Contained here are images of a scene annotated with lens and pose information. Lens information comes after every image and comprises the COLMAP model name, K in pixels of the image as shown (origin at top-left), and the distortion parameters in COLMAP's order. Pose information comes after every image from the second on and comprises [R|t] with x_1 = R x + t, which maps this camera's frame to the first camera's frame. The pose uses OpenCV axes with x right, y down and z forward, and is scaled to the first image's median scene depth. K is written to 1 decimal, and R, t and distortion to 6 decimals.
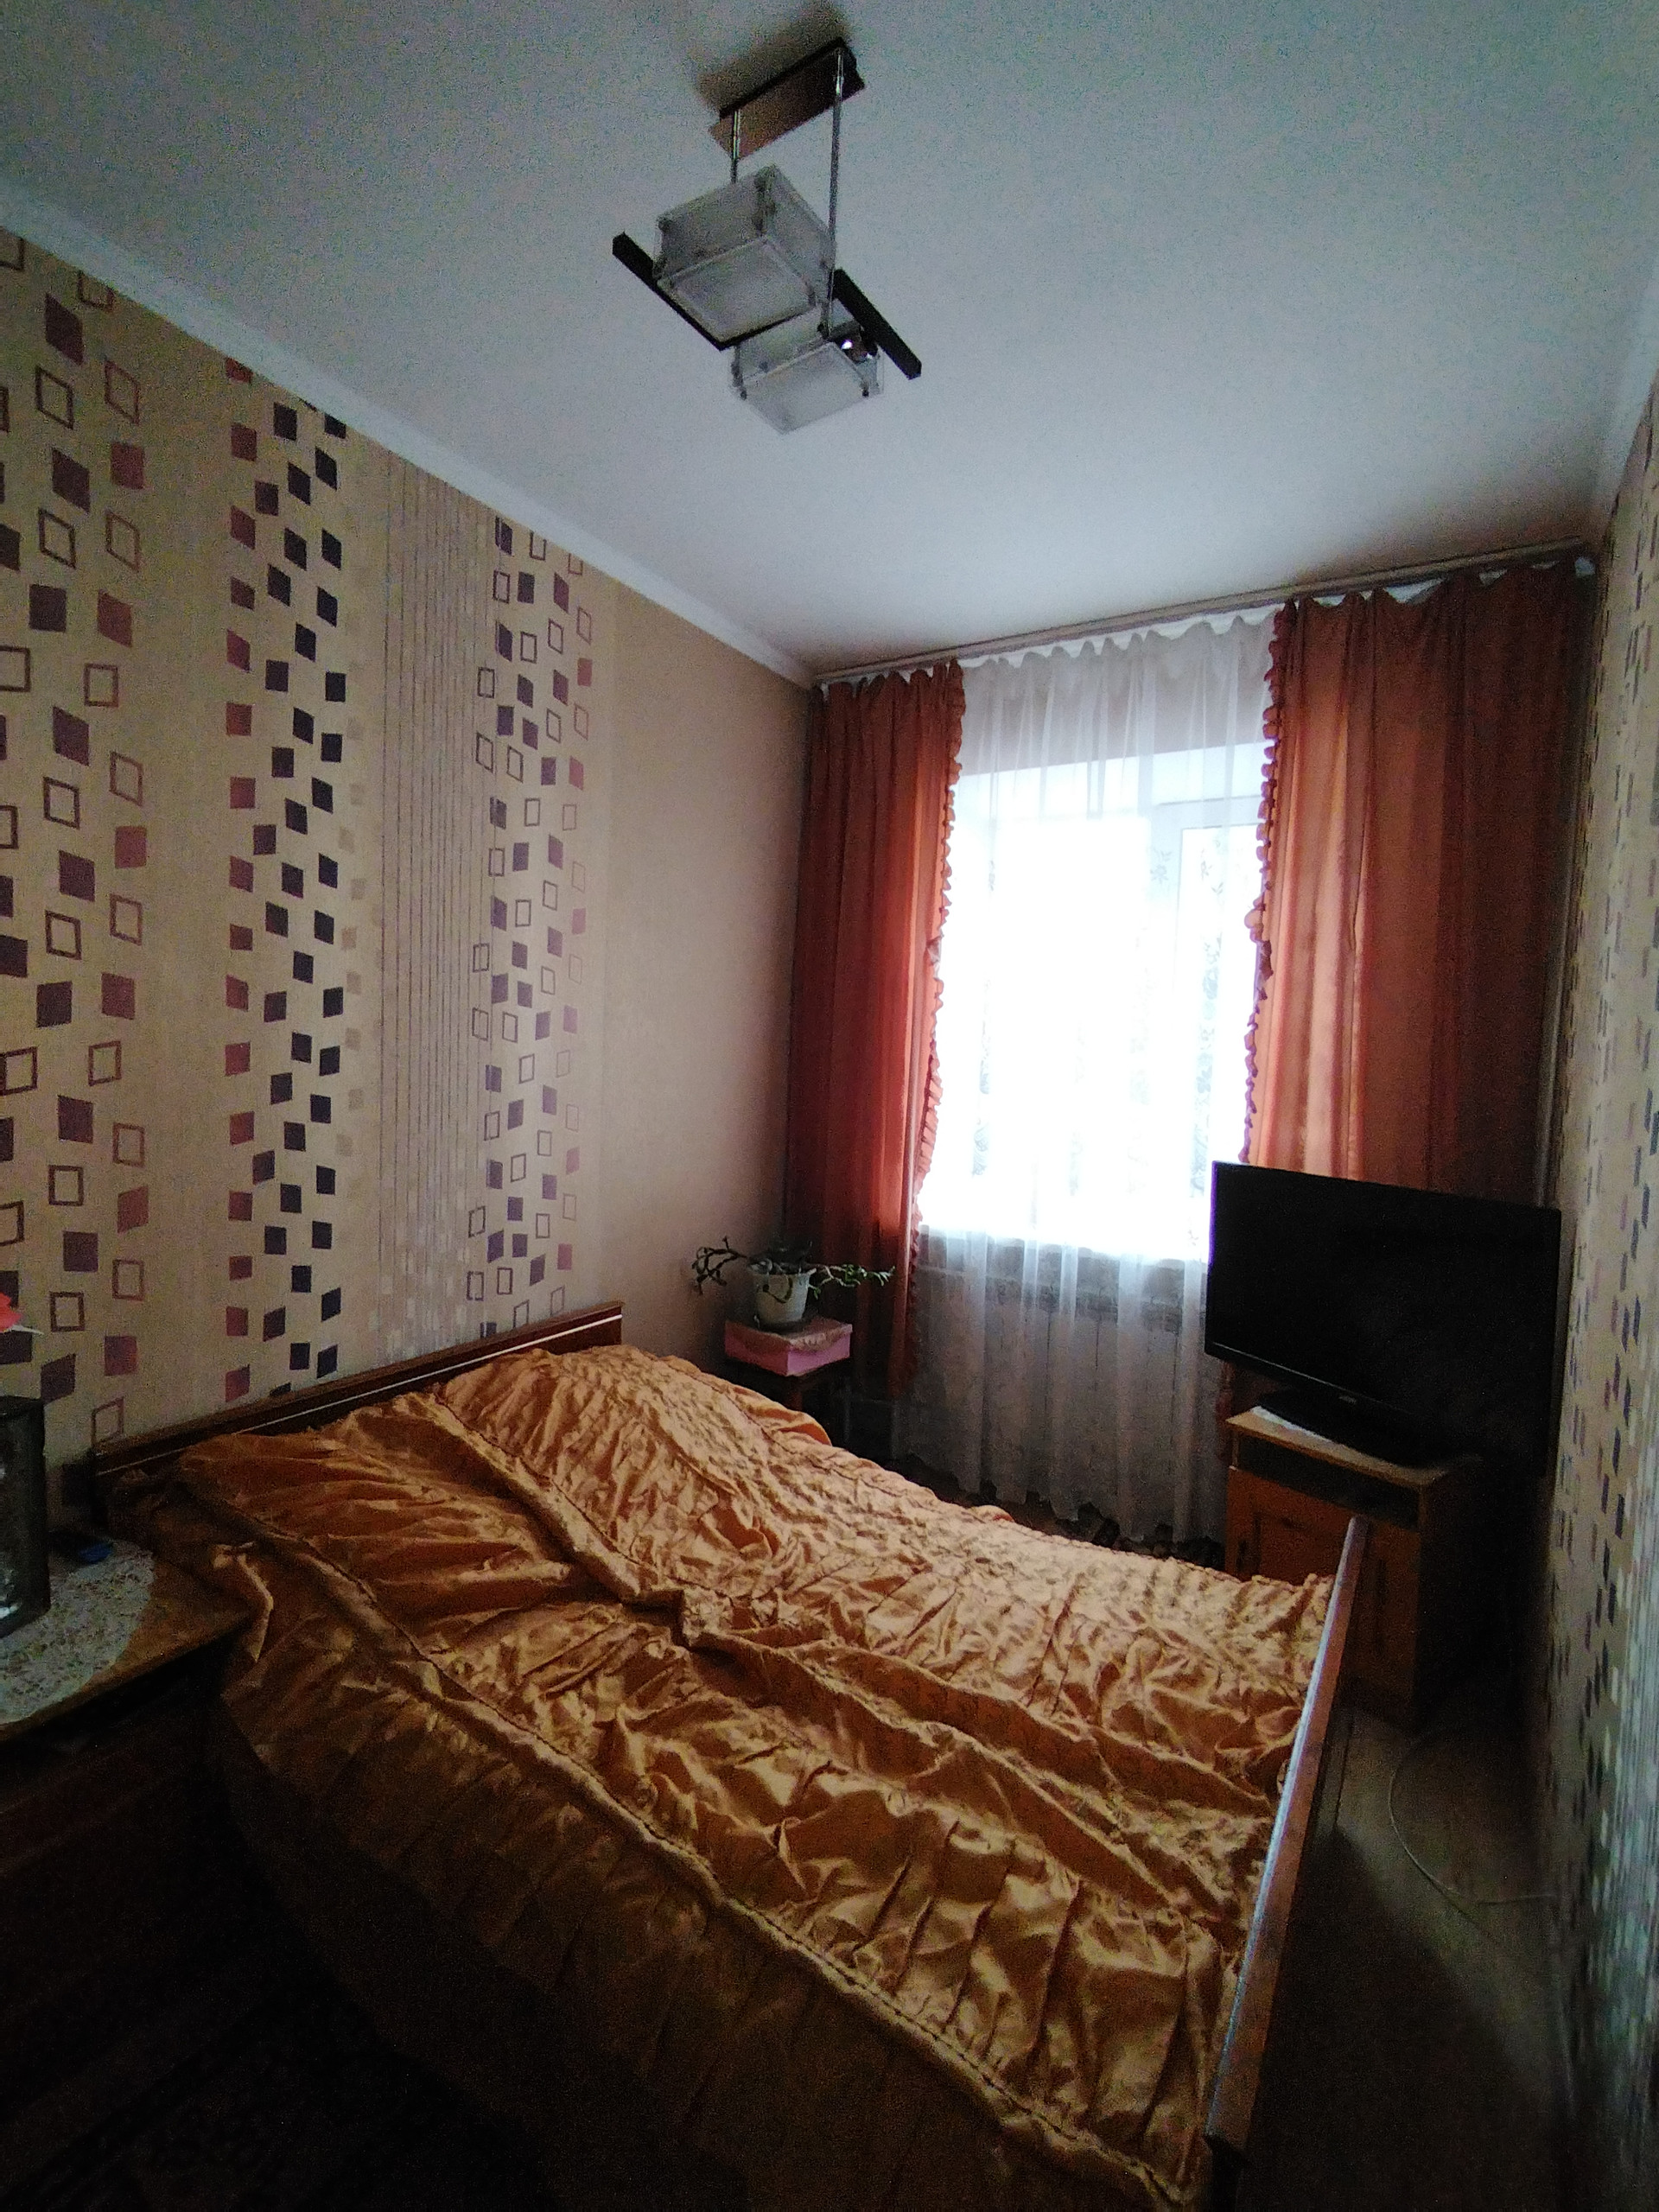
lens RADIAL K [[1014.3, 0, 844.7], [0, 1014.3, 1103.6], [0, 0, 1]] dist [0.002706, 0.000001]
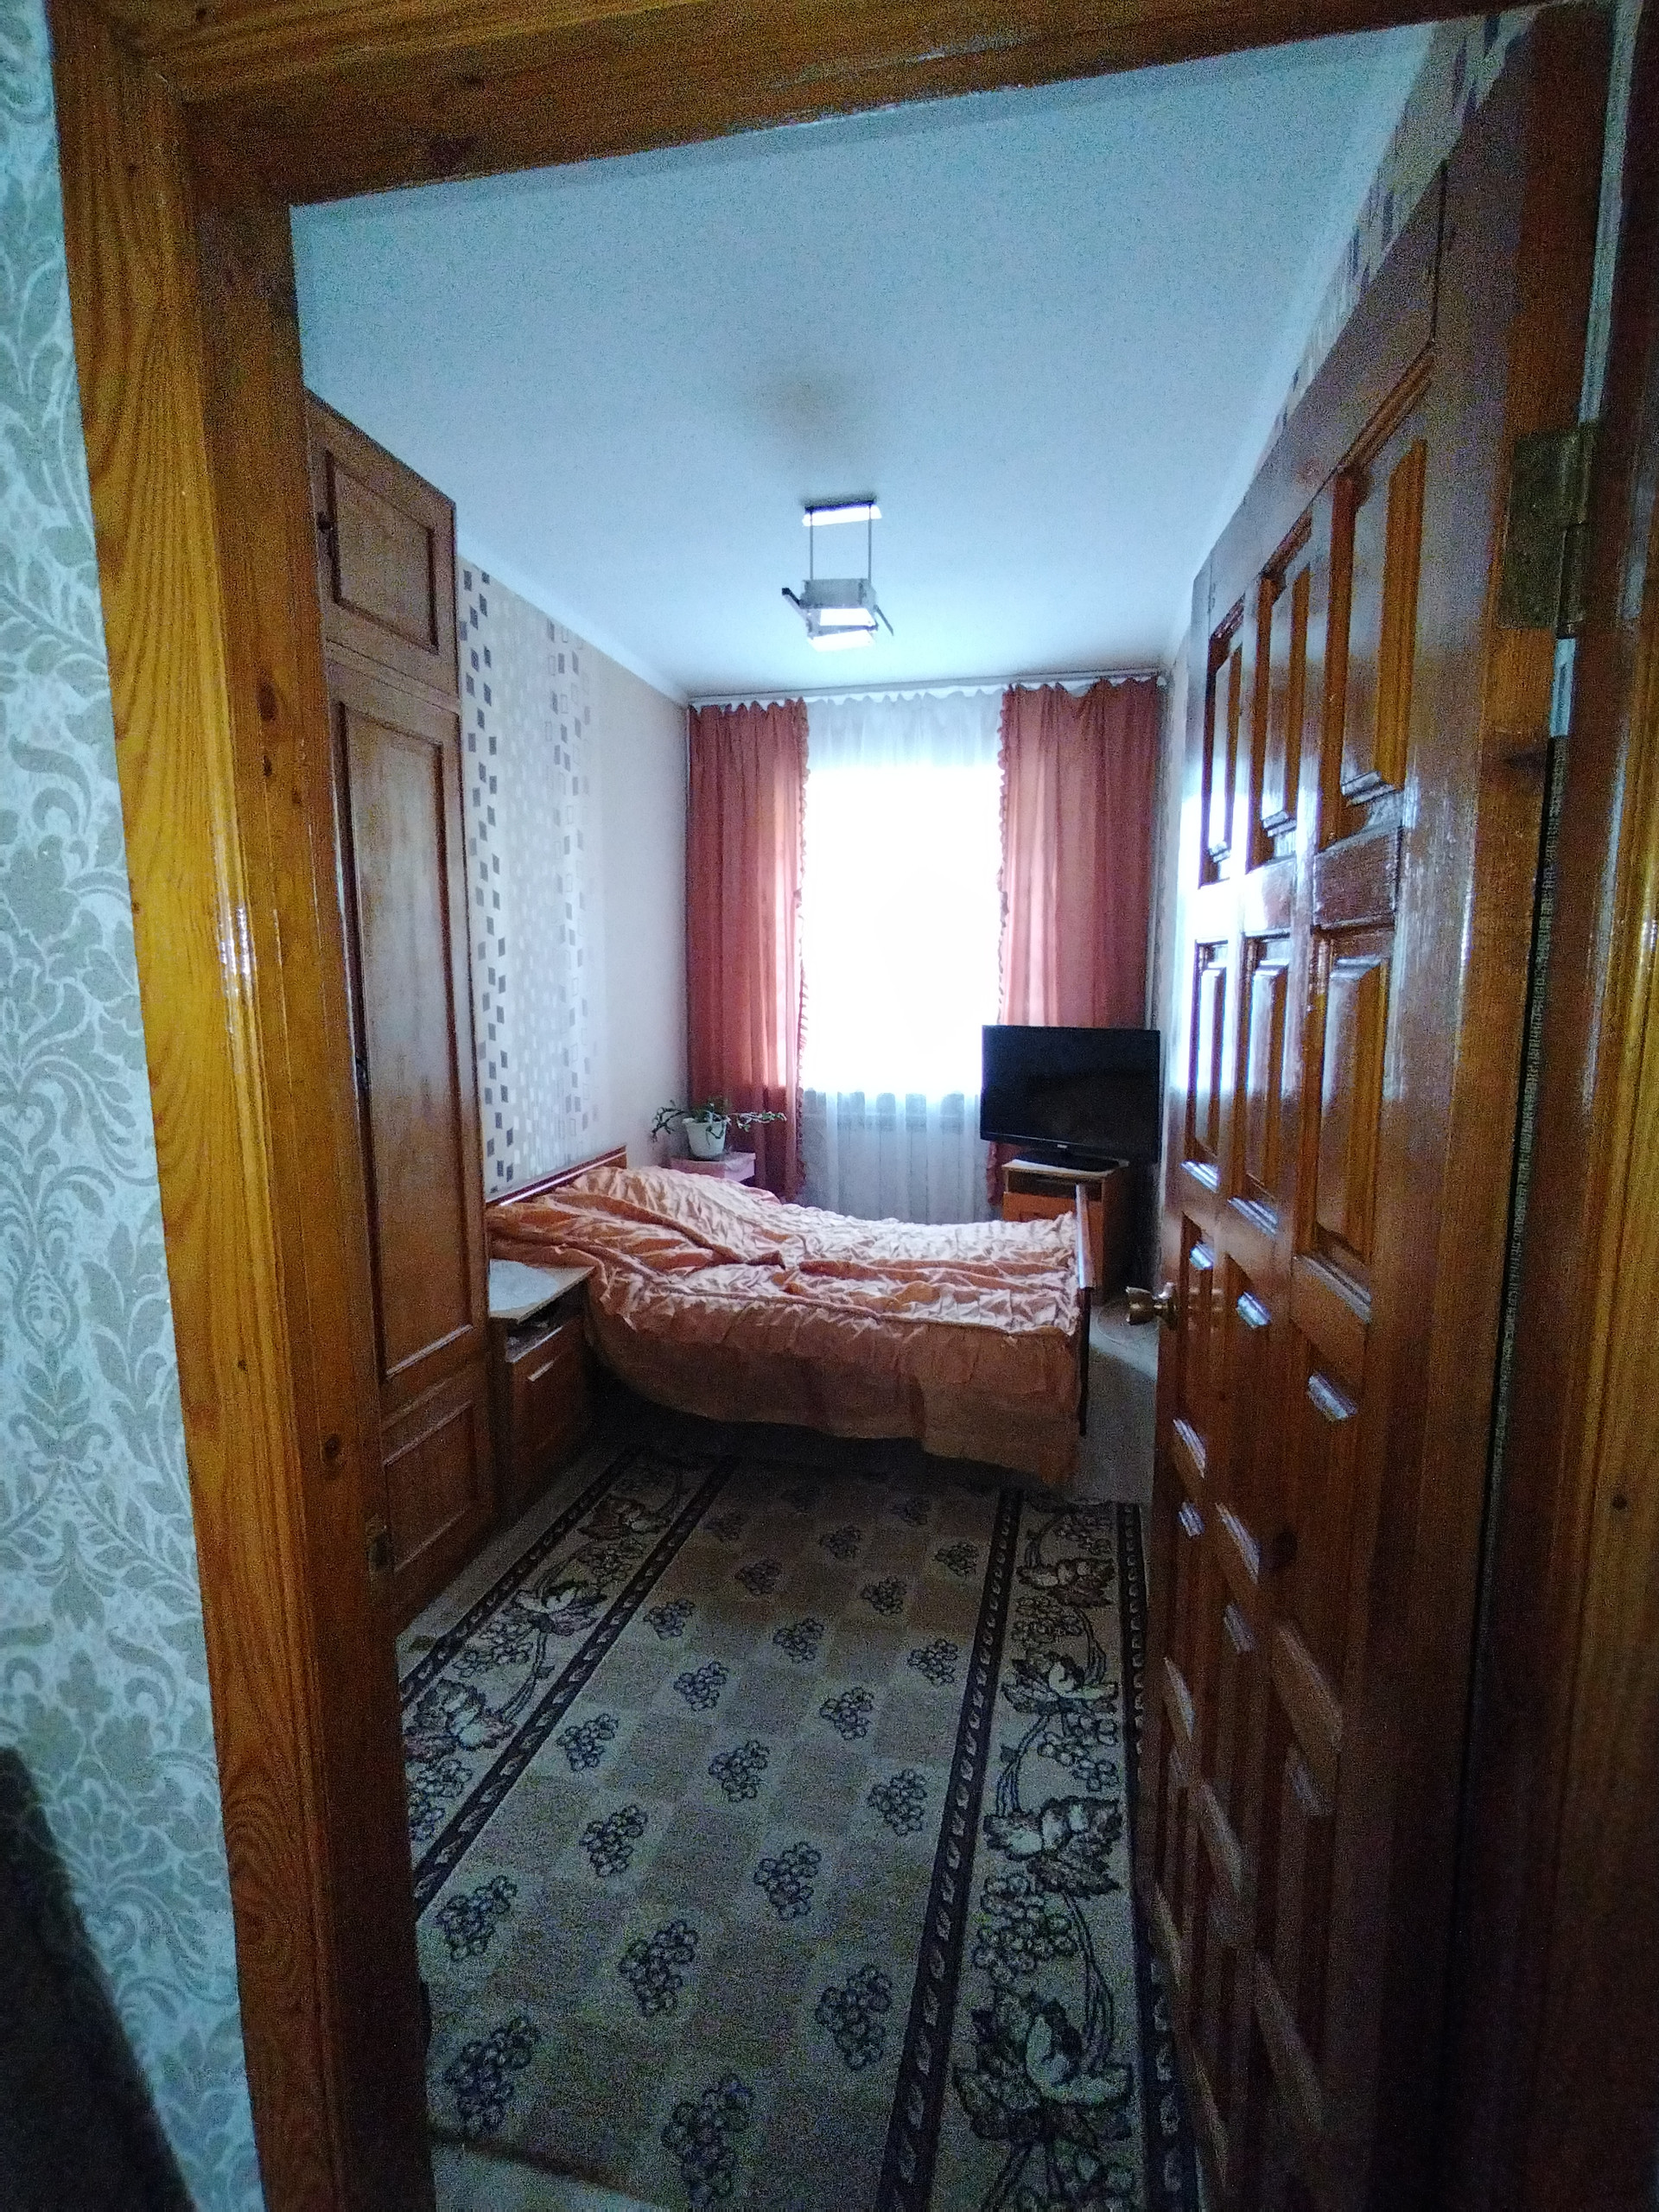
lens RADIAL K [[1032.6, 0, 829.5], [0, 1032.6, 1106.0], [0, 0, 1]] dist [0.031871, -0.000729]
pose [[0.947874, -0.081024, 0.308171, -0.438548], [0.056162, 0.994472, 0.088720, 0.026285], [-0.313656, -0.066787, 0.947185, -0.587194]]
